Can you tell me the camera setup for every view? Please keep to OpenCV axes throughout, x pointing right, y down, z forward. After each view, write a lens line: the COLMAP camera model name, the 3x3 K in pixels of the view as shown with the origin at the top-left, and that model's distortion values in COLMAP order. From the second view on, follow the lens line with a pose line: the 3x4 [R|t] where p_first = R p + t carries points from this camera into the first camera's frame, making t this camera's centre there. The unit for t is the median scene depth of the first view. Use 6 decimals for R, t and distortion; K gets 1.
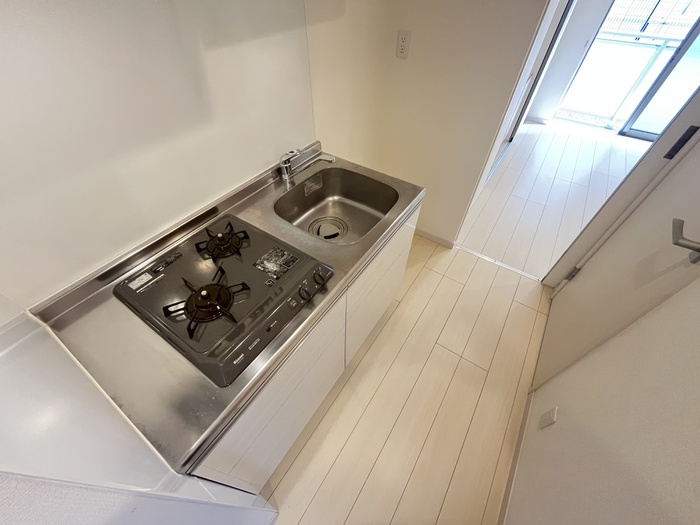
lens RADIAL K [[285.5, 0, 346.8], [0, 285.5, 263.6], [0, 0, 1]] dist [-0.003154, 0.000006]
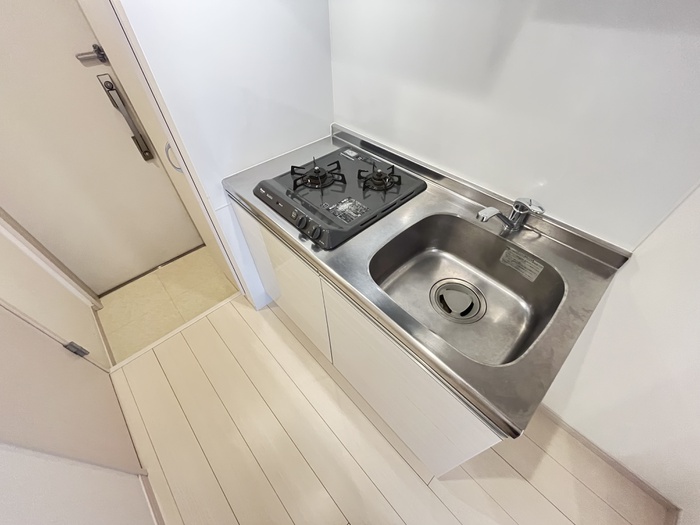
lens RADIAL K [[285.5, 0, 347.3], [0, 285.5, 263.0], [0, 0, 1]] dist [-0.003154, 0.000006]
pose [[-0.228969, 0.710909, -0.664967, 0.591840], [-0.706805, 0.348290, 0.615728, -0.579525], [0.669328, 0.610985, 0.422727, 0.676285]]
